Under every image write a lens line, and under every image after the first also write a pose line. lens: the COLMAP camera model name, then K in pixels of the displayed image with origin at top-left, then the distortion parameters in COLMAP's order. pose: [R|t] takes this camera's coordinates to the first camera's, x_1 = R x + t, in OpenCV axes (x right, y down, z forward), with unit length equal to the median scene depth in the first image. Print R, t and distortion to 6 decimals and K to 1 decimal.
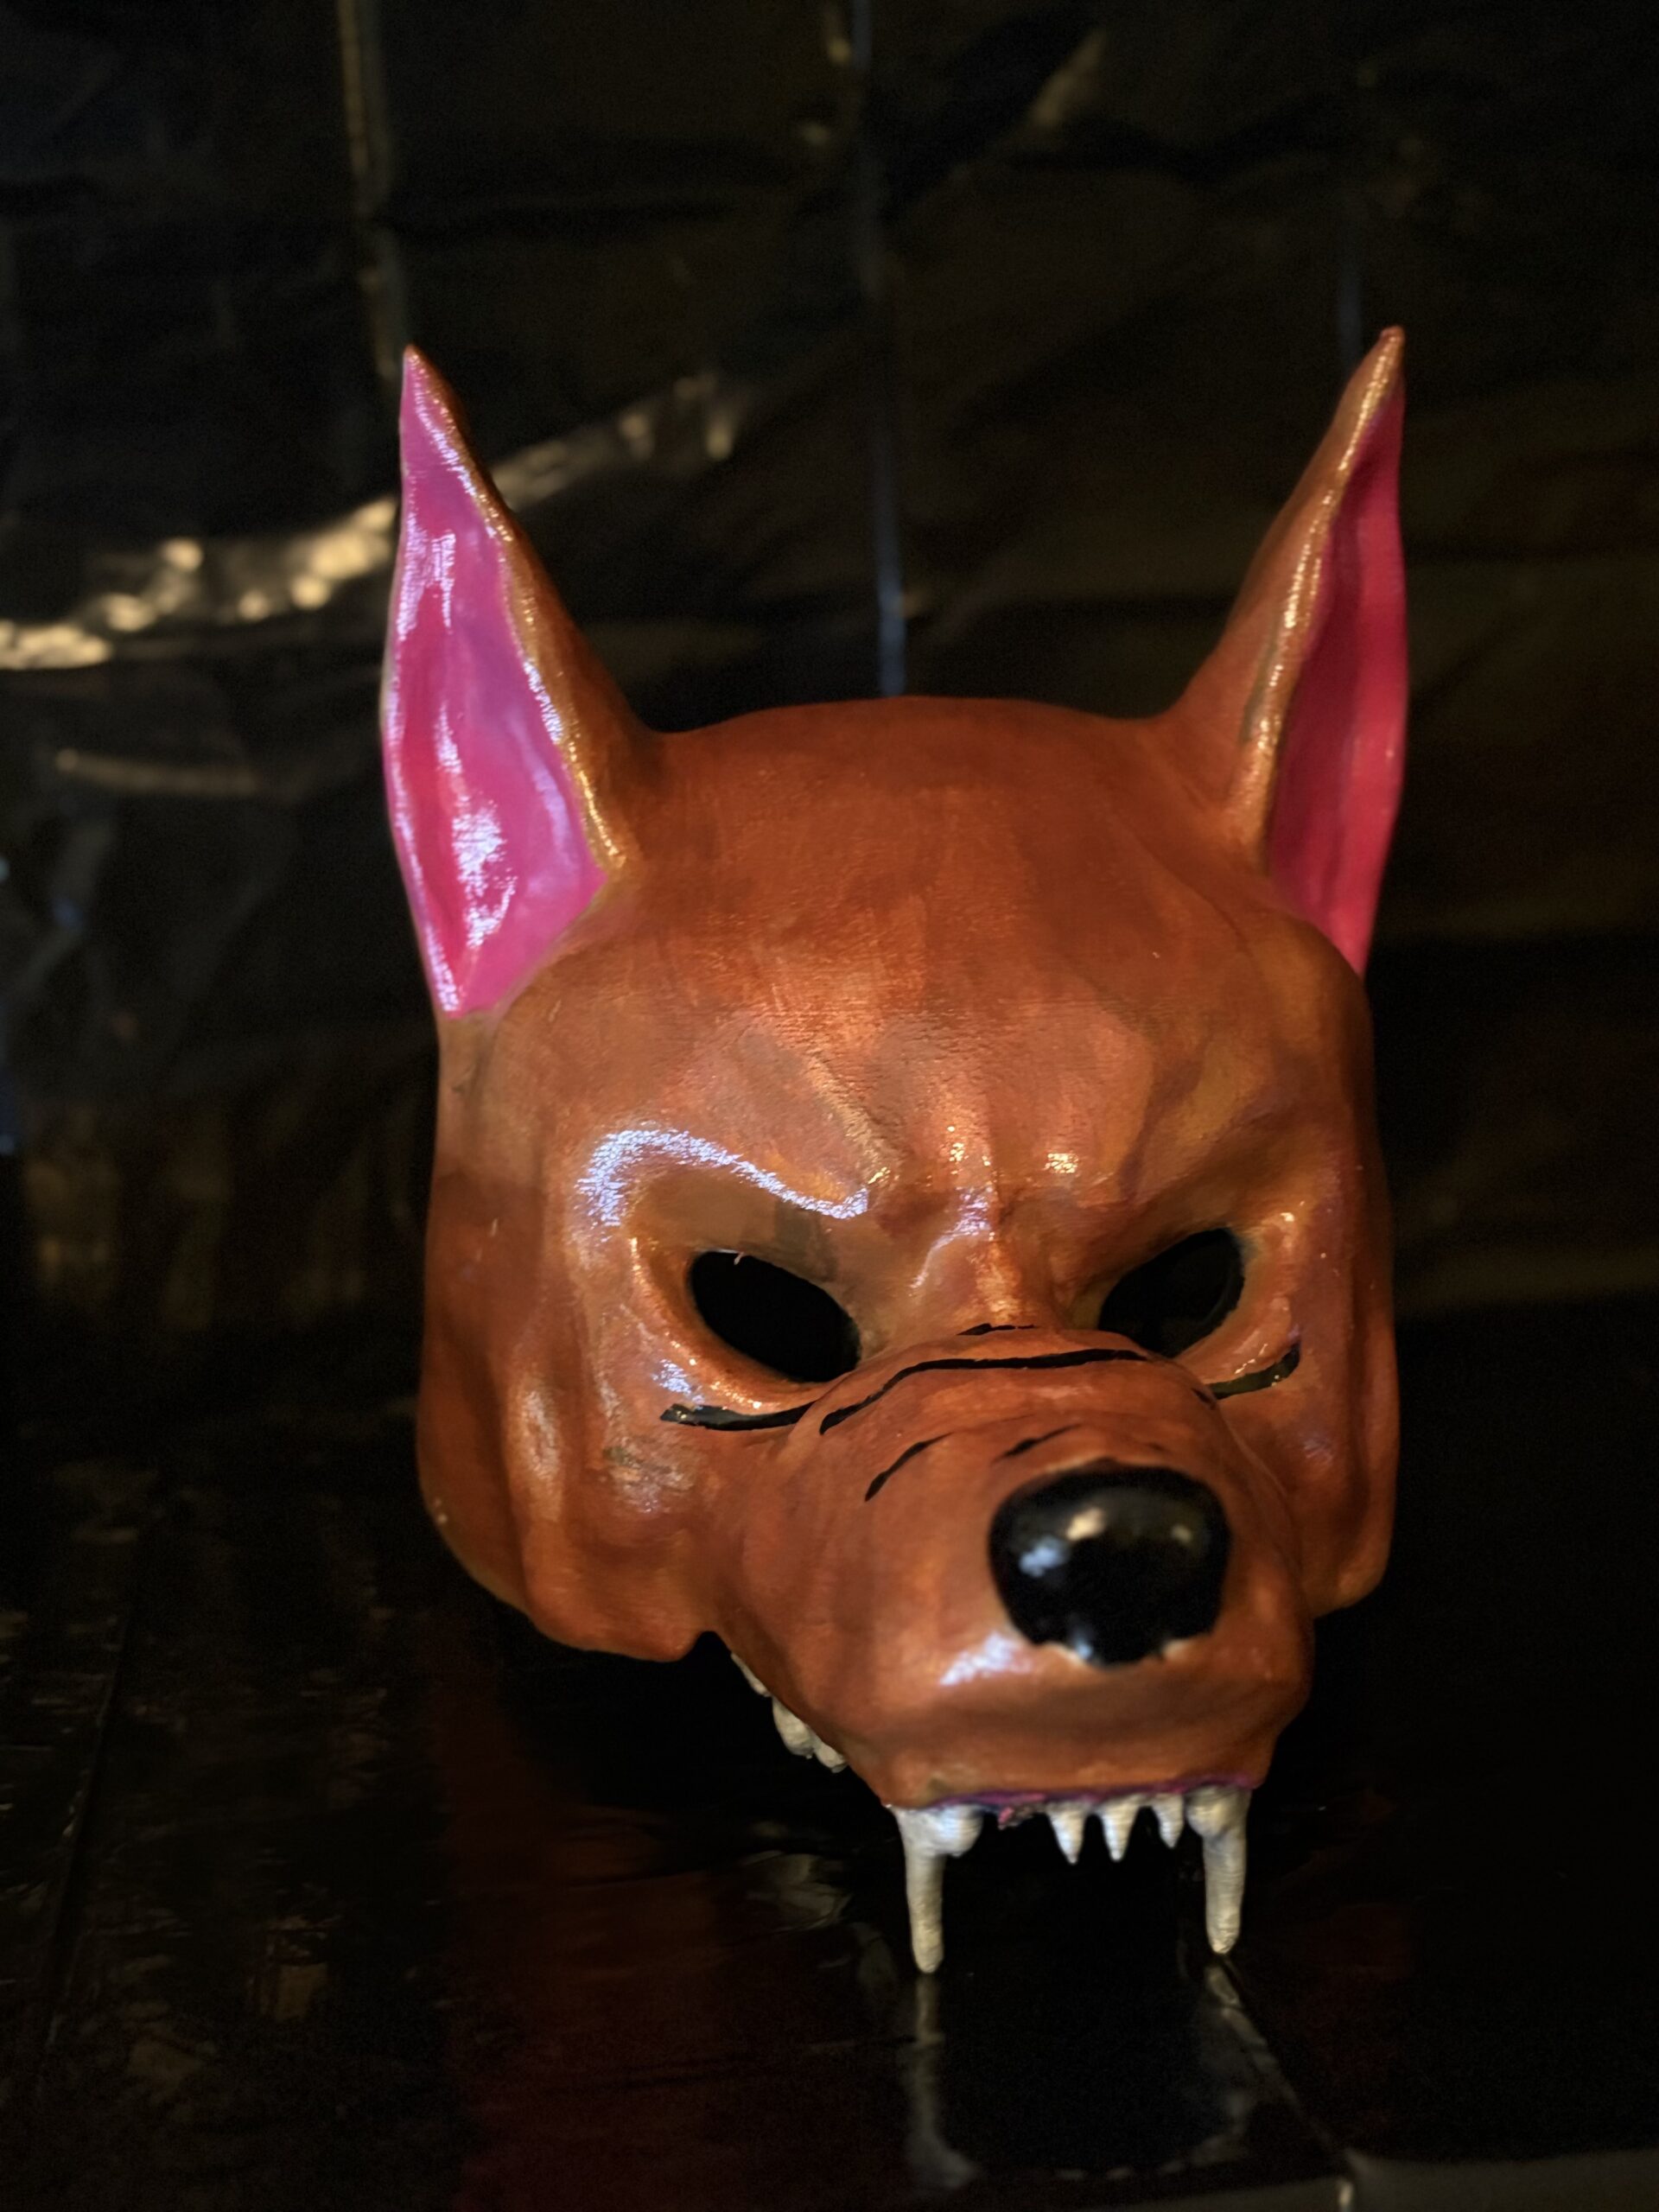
lens RADIAL K [[3105.6, 0, 829.5], [0, 3105.6, 1106.0], [0, 0, 1]] dist [0.273685, -1.372947]
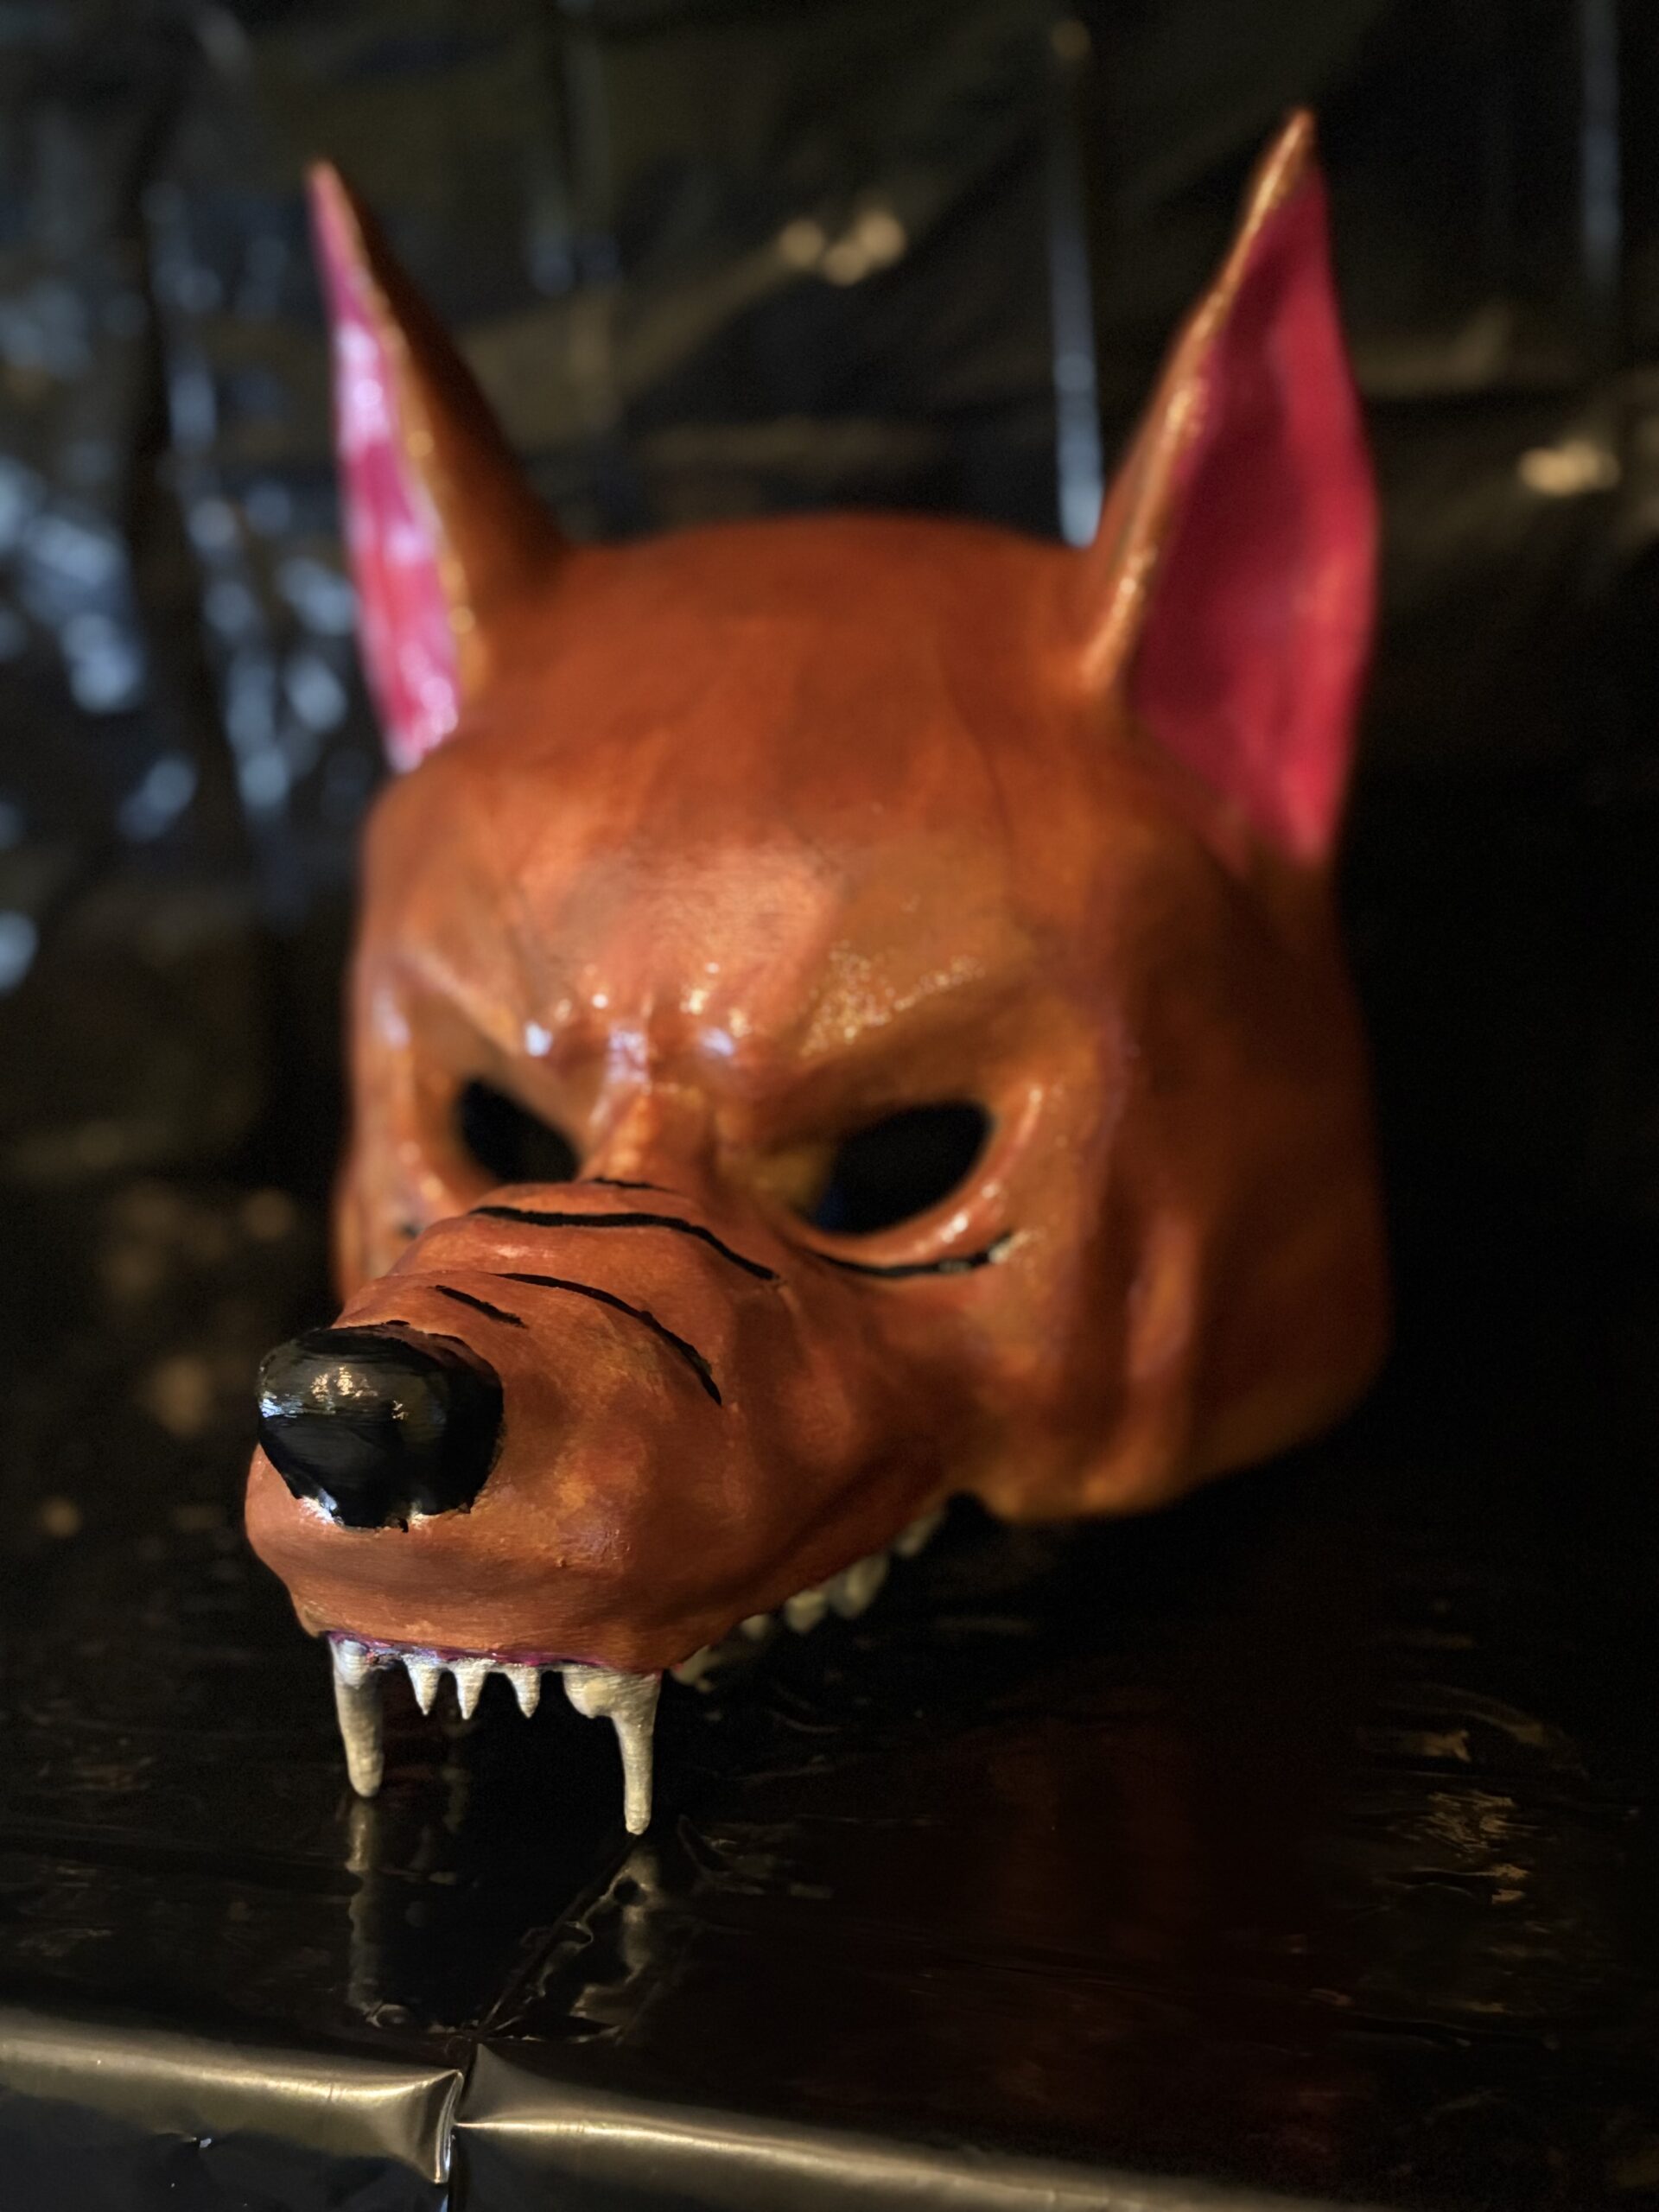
lens RADIAL K [[3105.6, 0, 829.5], [0, 3105.6, 1106.0], [0, 0, 1]] dist [0.273685, -1.372947]
pose [[0.897680, 0.101665, -0.428760, 0.515044], [-0.067916, 0.993316, 0.093335, -0.046501], [0.435383, -0.054666, 0.898584, 0.142425]]
